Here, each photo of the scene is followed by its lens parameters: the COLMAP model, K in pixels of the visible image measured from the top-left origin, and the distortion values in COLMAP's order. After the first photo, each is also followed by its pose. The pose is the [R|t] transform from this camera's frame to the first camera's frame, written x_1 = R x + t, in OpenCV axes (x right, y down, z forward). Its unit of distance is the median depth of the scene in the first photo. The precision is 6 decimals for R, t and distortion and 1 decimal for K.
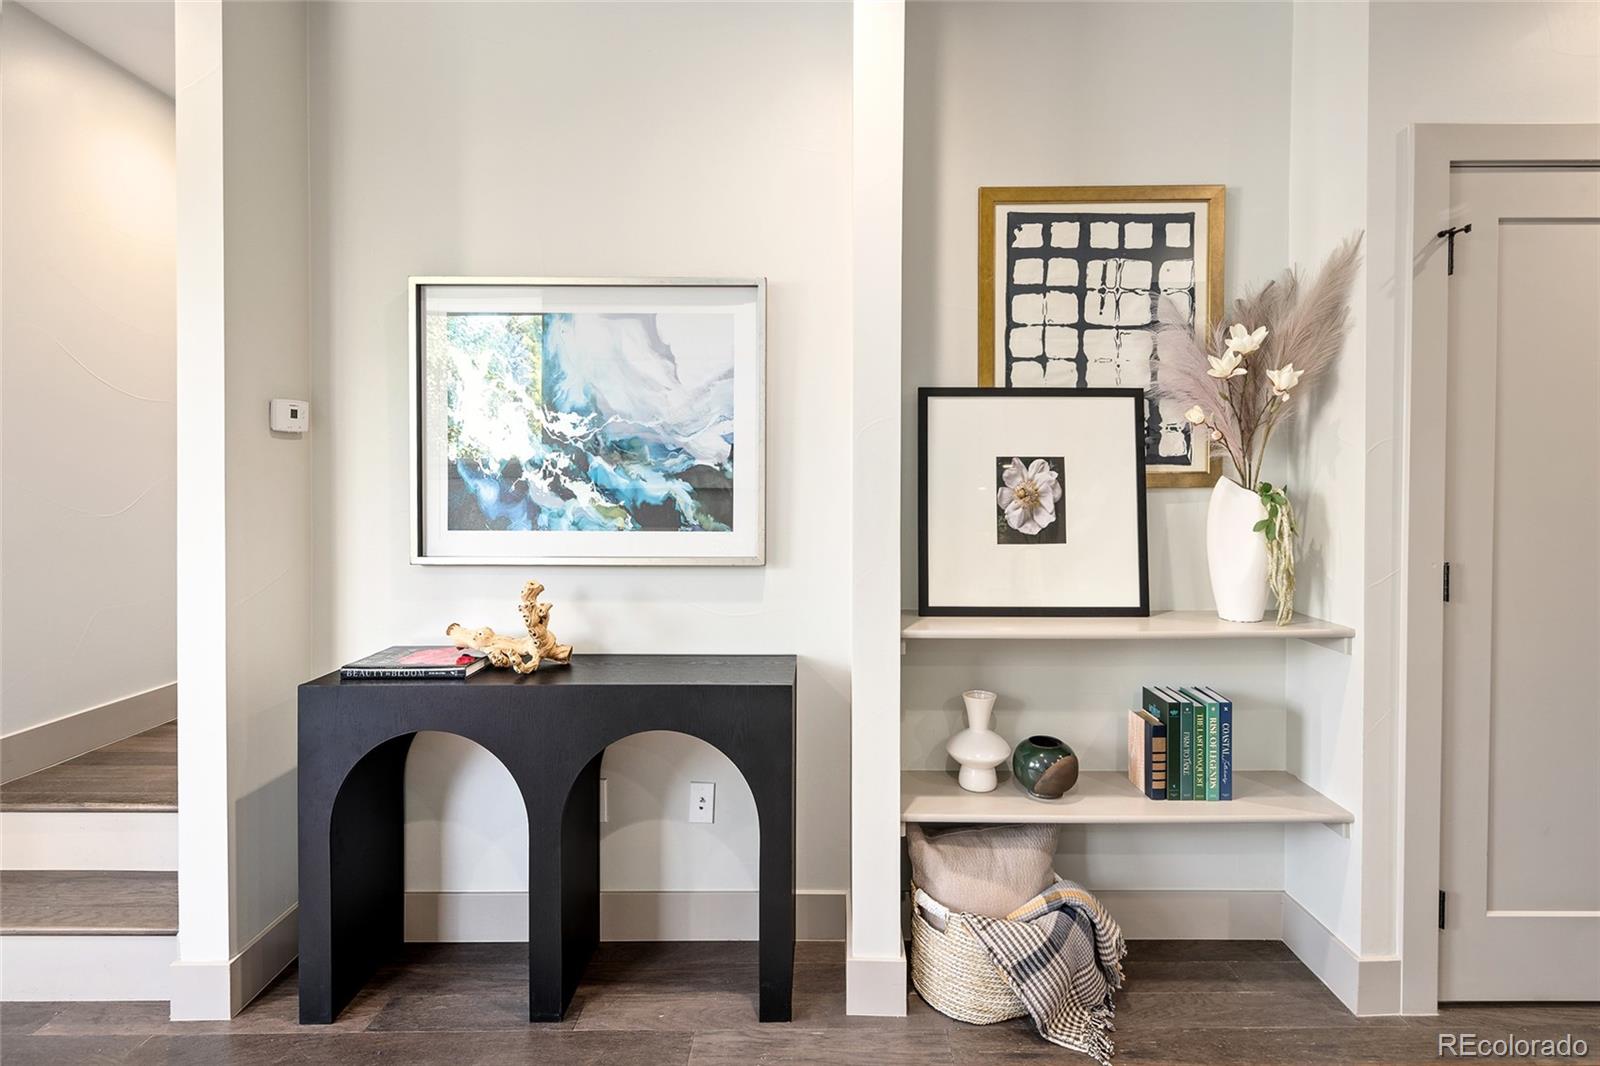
lens RADIAL K [[754.8, 0, 806.4], [0, 754.8, 480.7], [0, 0, 1]] dist [-0.001148, -0.000605]
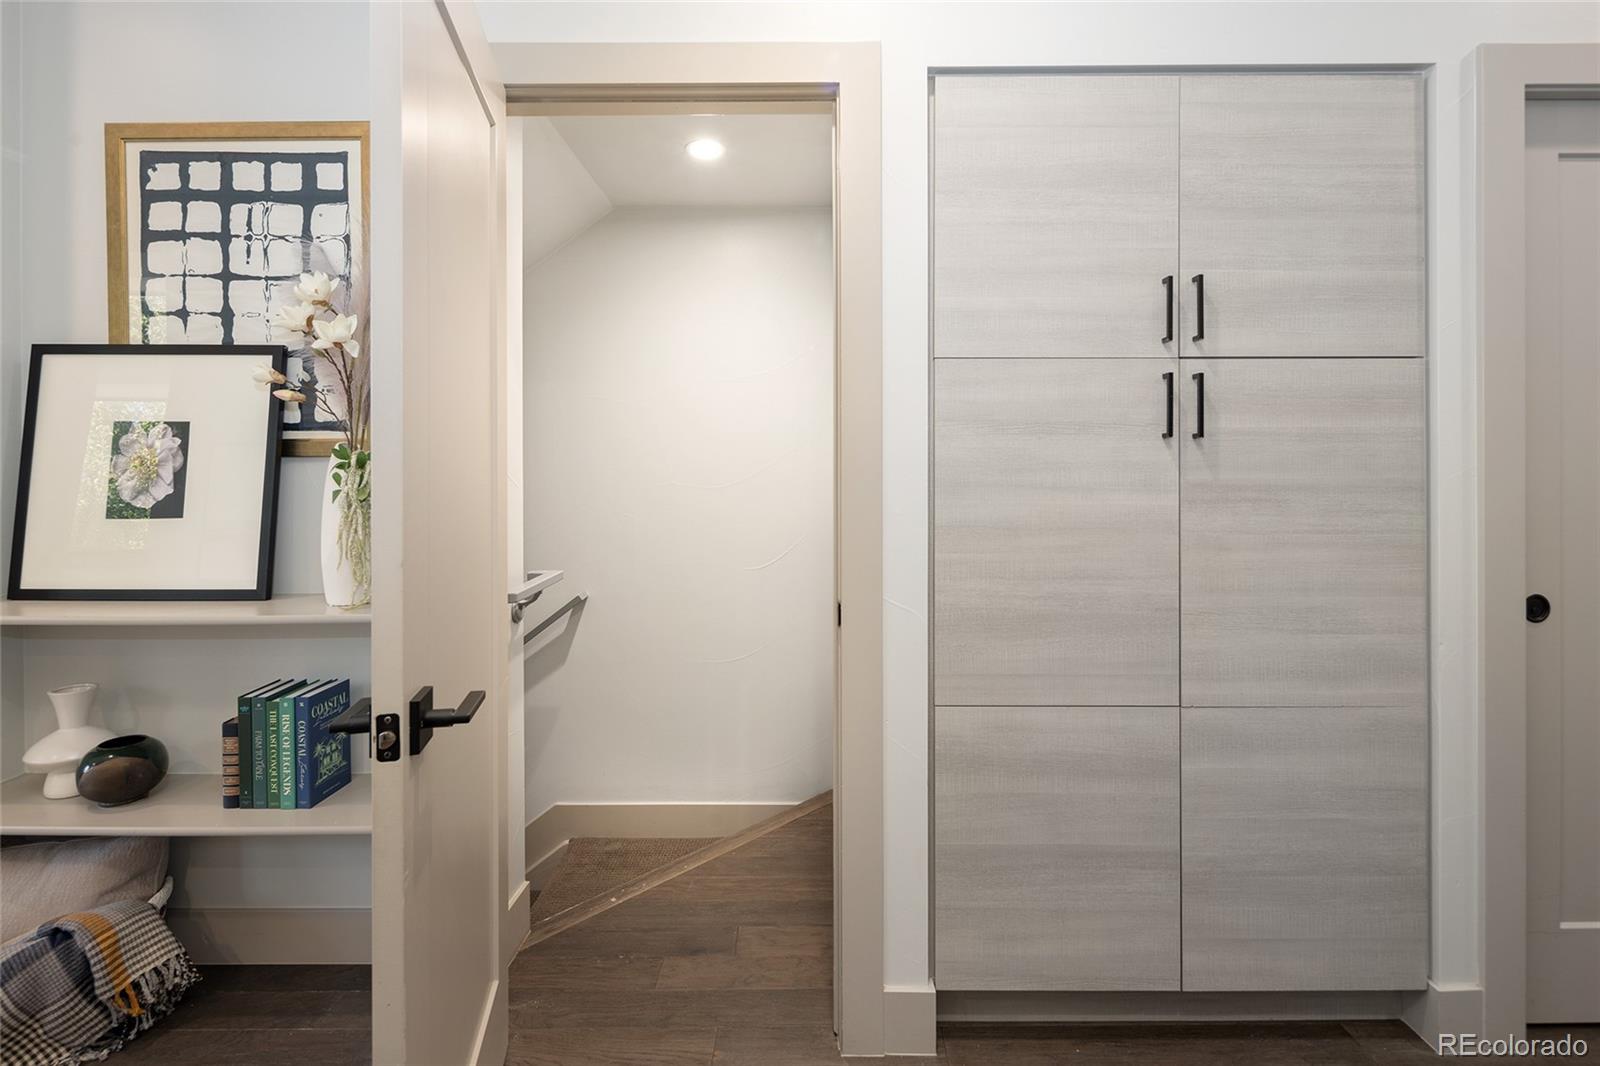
lens RADIAL K [[801.7, 0, 768.5], [0, 801.7, 439.2], [0, 0, 1]] dist [0.005043, -0.000449]
pose [[0.999999, 0.000956, -0.001135, 1.018199], [-0.000976, 0.999844, -0.017615, 0.005495], [0.001118, 0.017616, 0.999844, 0.044908]]
